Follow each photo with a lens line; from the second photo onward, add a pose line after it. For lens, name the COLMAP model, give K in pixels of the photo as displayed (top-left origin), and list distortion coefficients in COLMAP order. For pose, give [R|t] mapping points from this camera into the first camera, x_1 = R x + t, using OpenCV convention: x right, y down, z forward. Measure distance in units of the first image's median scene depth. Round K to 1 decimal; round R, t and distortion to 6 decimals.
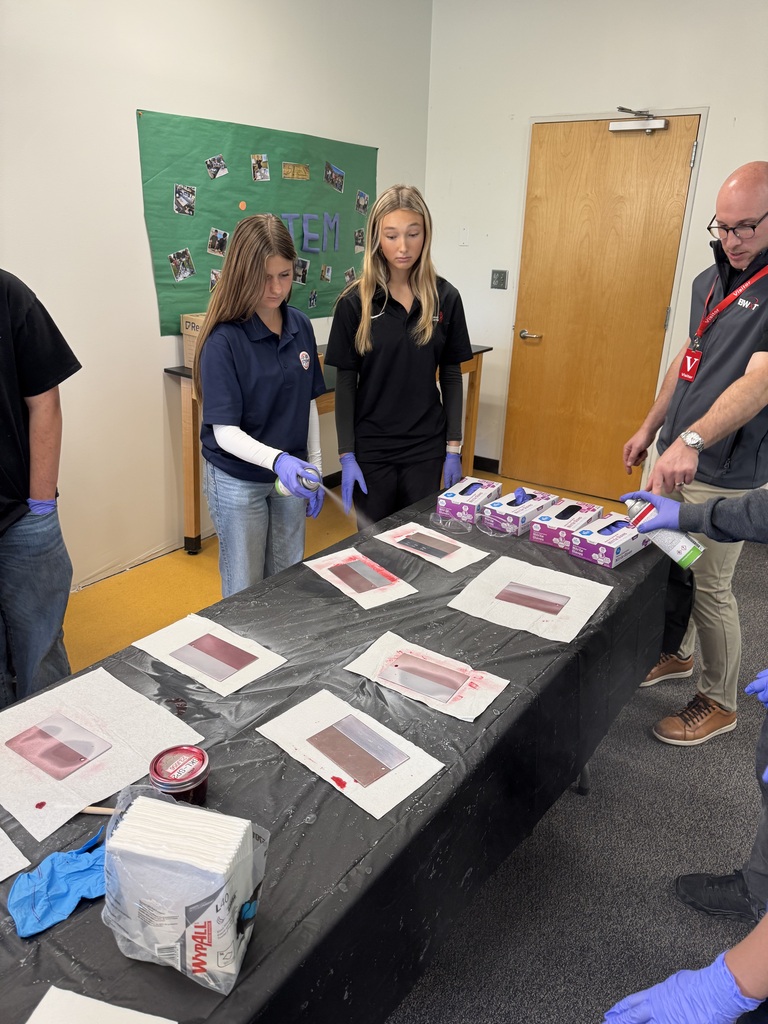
lens RADIAL K [[729.5, 0, 398.5], [0, 729.5, 502.7], [0, 0, 1]] dist [0.025029, -0.022793]
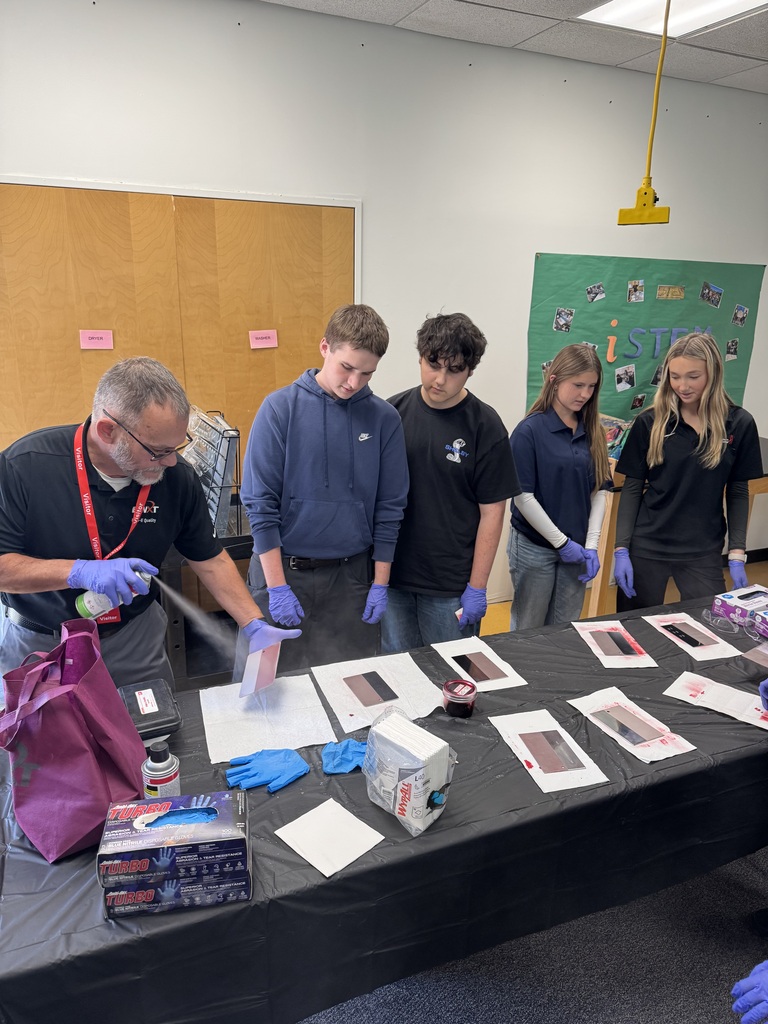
lens RADIAL K [[729.5, 0, 387.7], [0, 729.5, 512.2], [0, 0, 1]] dist [0.025029, -0.022793]
pose [[0.851748, 0.145848, -0.503243, 0.115703], [-0.190432, 0.980964, -0.038009, 0.002496], [0.488120, 0.128208, 0.863308, -0.148738]]
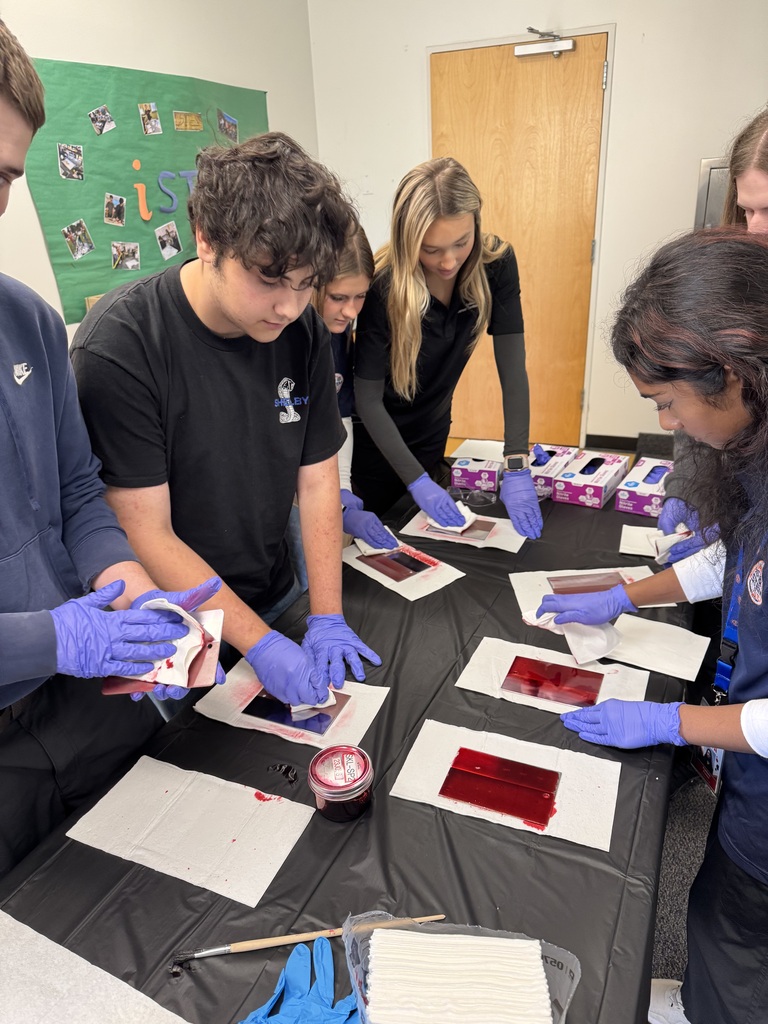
lens RADIAL K [[729.5, 0, 390.6], [0, 729.5, 505.8], [0, 0, 1]] dist [0.025029, -0.022793]
pose [[0.979027, -0.144840, 0.143276, -0.105469], [0.137025, 0.988560, 0.063040, -0.019638], [-0.150768, -0.042085, 0.987673, 0.080663]]
